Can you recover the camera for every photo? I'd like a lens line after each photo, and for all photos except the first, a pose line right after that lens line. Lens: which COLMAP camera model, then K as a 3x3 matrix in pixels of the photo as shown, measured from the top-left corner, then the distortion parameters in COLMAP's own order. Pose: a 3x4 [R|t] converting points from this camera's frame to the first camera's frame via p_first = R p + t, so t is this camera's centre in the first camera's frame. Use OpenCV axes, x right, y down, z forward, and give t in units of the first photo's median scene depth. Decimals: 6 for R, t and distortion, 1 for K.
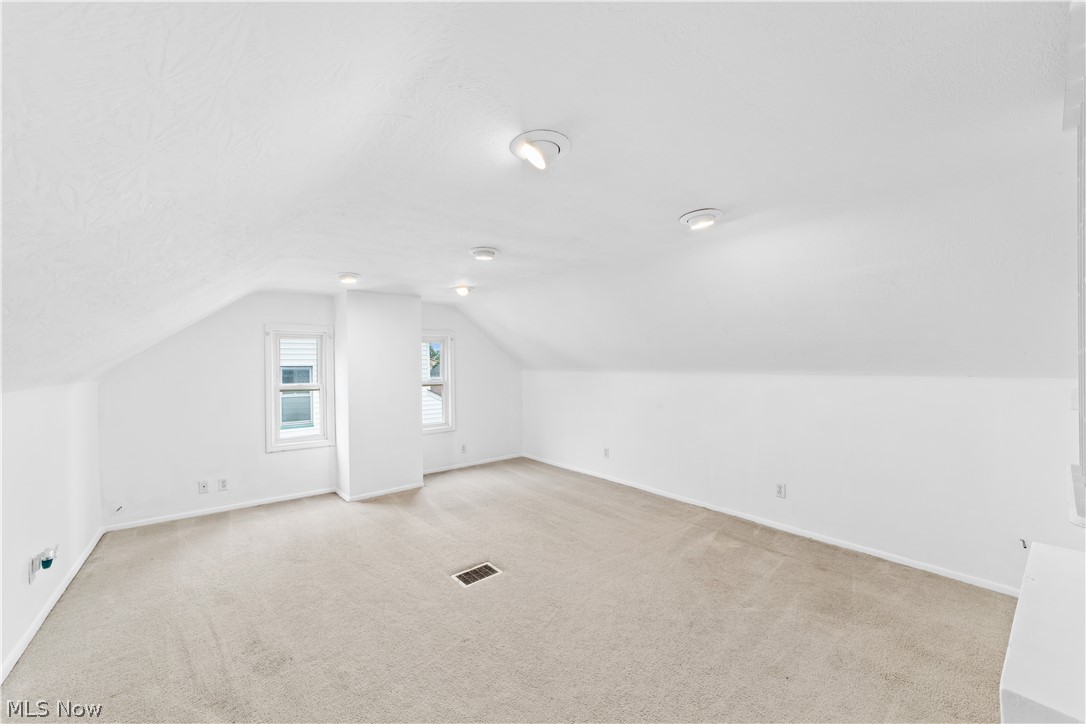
lens RADIAL K [[418.4, 0, 536.5], [0, 418.4, 360.3], [0, 0, 1]] dist [-0.014839, 0.006955]
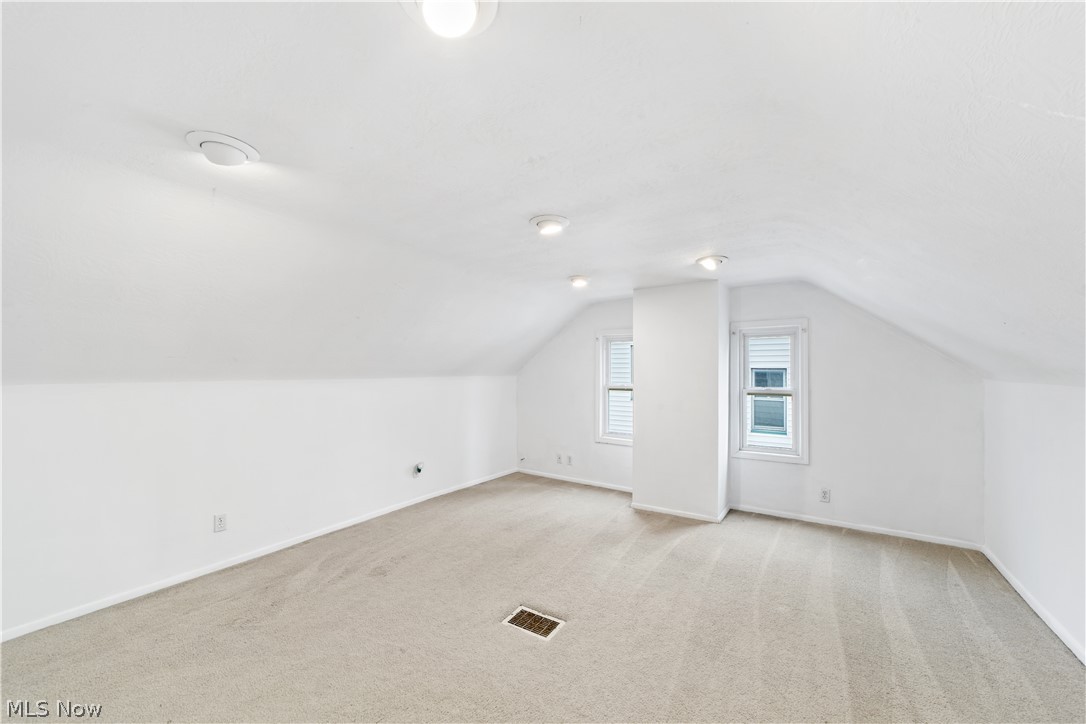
lens RADIAL K [[418.4, 0, 539.2], [0, 418.4, 368.0], [0, 0, 1]] dist [-0.014839, 0.006955]
pose [[0.294110, 0.006688, -0.955748, 0.432343], [0.004872, 0.999952, 0.008497, 0.004994], [0.955759, -0.007156, 0.294063, 0.524883]]
